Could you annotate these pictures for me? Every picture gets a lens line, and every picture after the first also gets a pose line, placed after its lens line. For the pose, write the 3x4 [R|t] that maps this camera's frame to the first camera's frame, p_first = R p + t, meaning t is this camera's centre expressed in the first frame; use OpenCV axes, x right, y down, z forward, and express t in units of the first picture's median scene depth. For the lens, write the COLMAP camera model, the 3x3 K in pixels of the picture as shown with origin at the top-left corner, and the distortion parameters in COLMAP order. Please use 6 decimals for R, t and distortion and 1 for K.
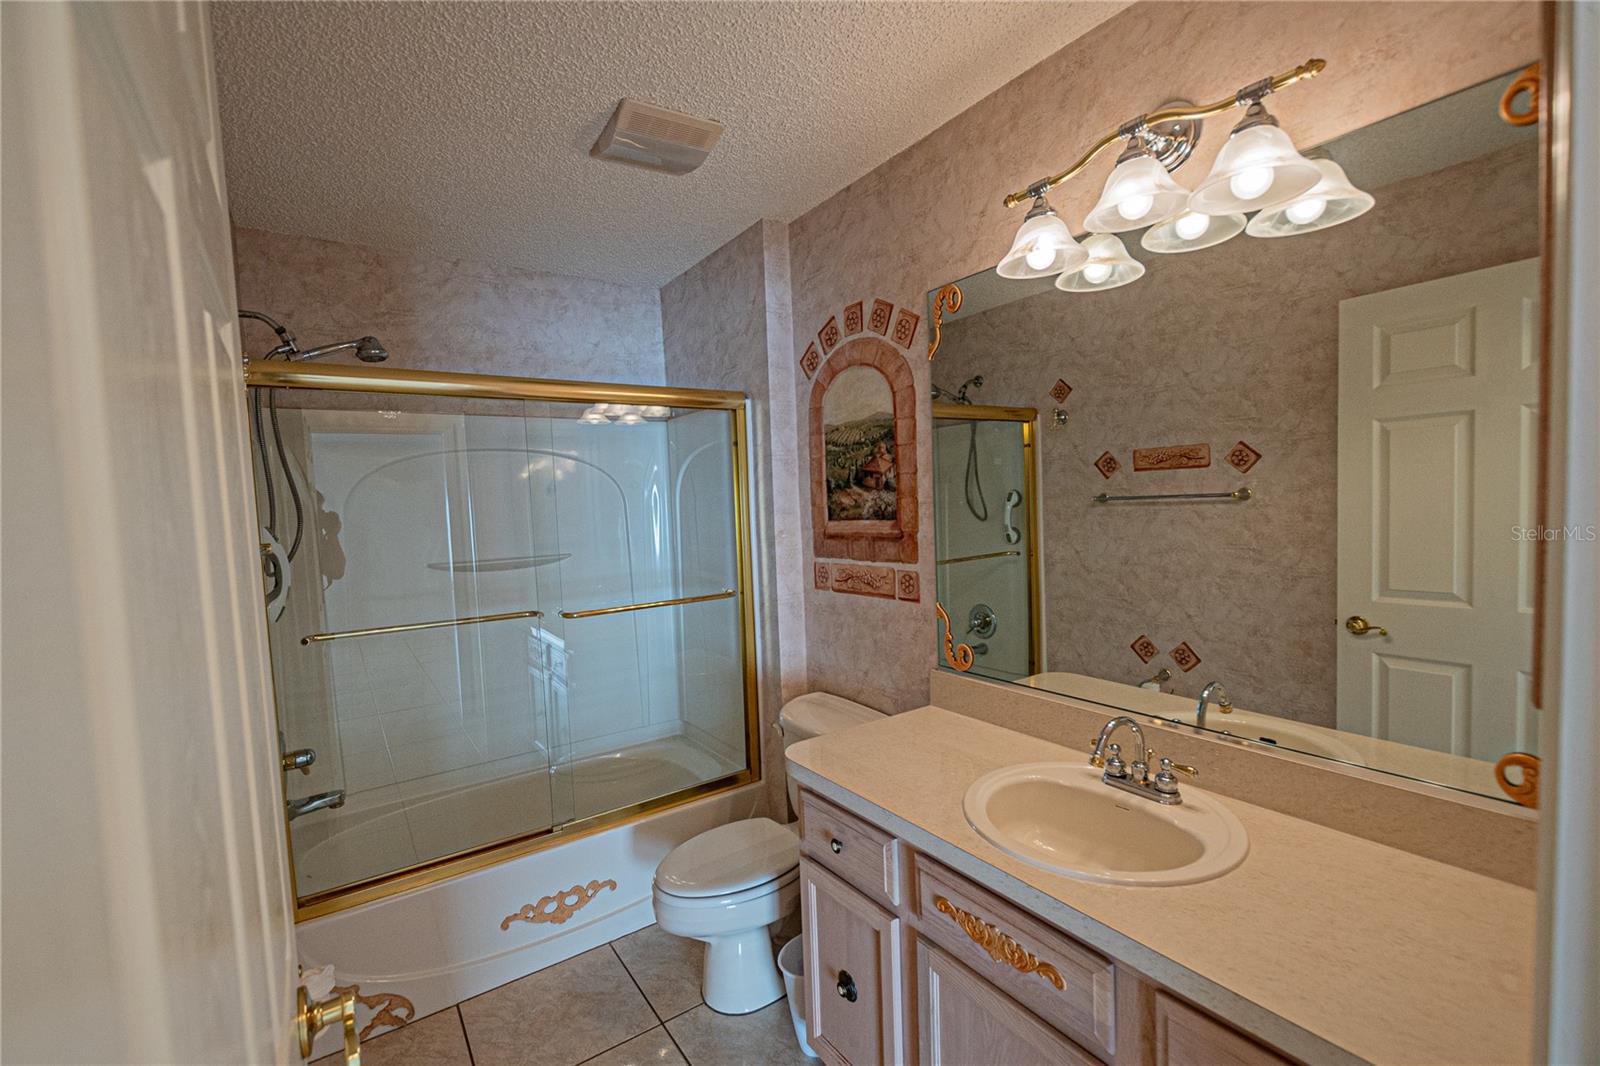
lens RADIAL K [[670.3, 0, 791.7], [0, 670.3, 538.4], [0, 0, 1]] dist [0.000951, 0.000311]
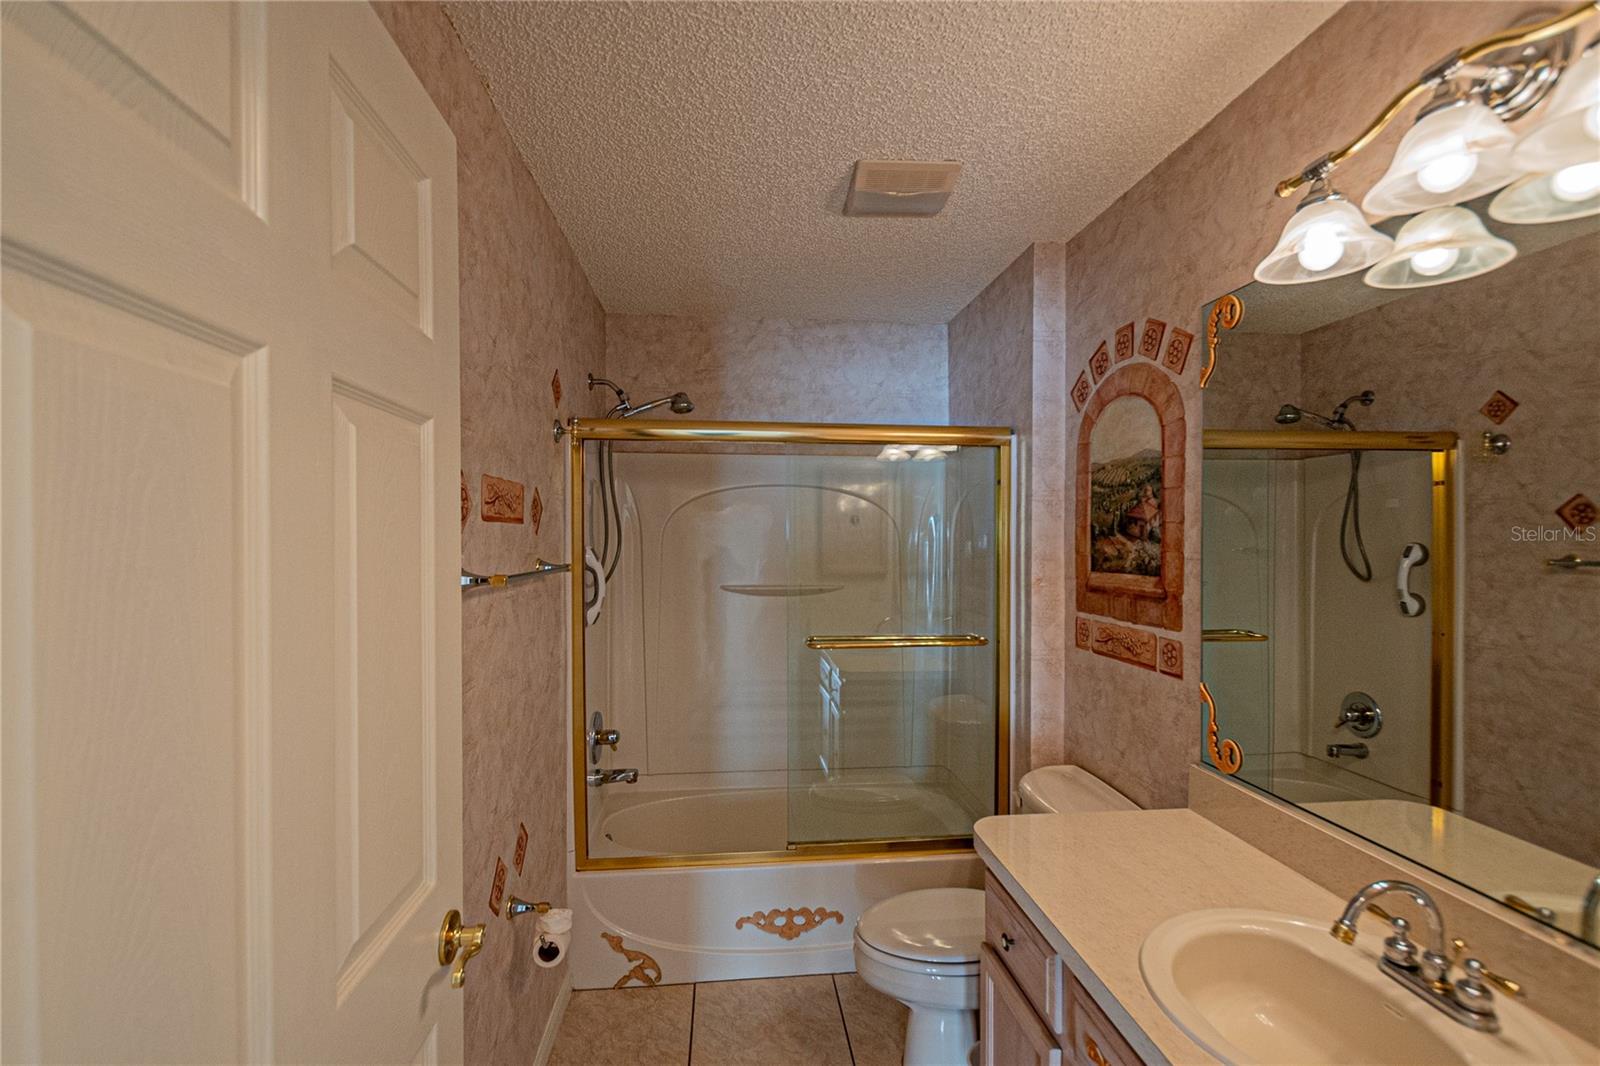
lens RADIAL K [[694.2, 0, 804.2], [0, 694.2, 540.5], [0, 0, 1]] dist [0.007945, -0.004416]
pose [[0.884051, 0.044892, -0.465229, 0.158991], [-0.063570, 0.997676, -0.024529, -0.022336], [0.463047, 0.051260, 0.884850, 0.020634]]
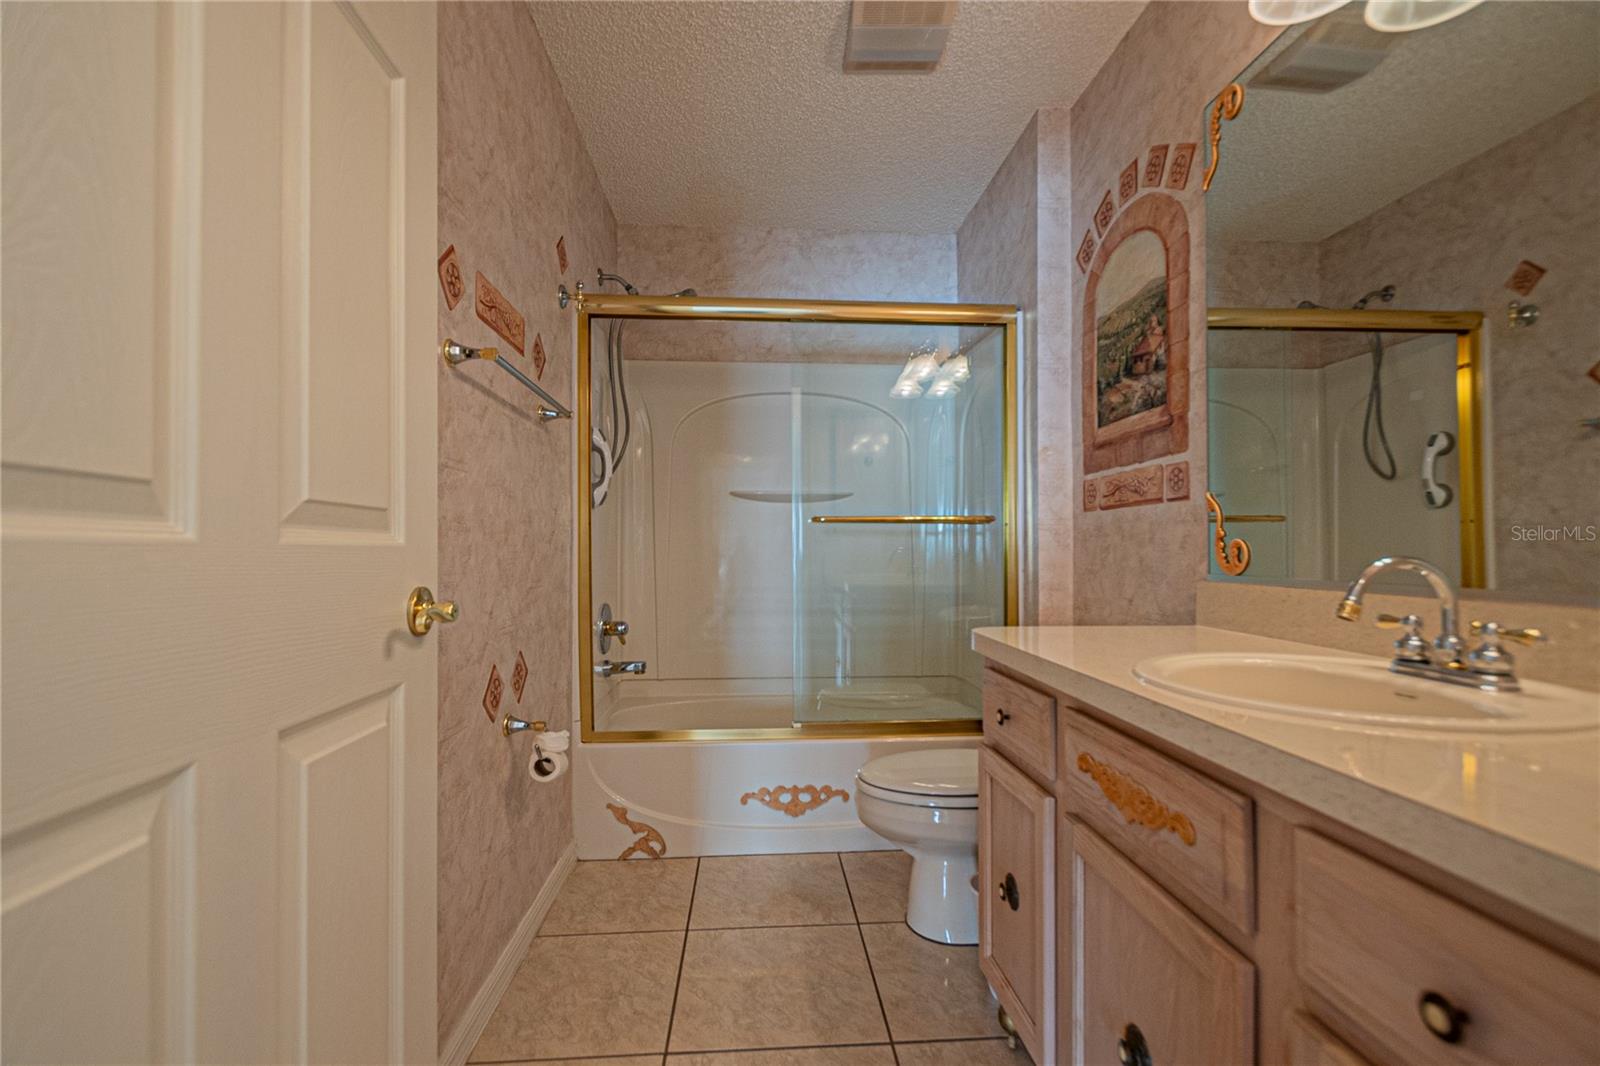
lens RADIAL K [[685.1, 0, 804.8], [0, 685.1, 534.1], [0, 0, 1]] dist [0.011217, -0.005798]
pose [[0.867953, 0.033403, -0.495521, 0.187286], [-0.061464, 0.997290, -0.040433, 0.185564], [0.492828, 0.065551, 0.867654, 0.061530]]
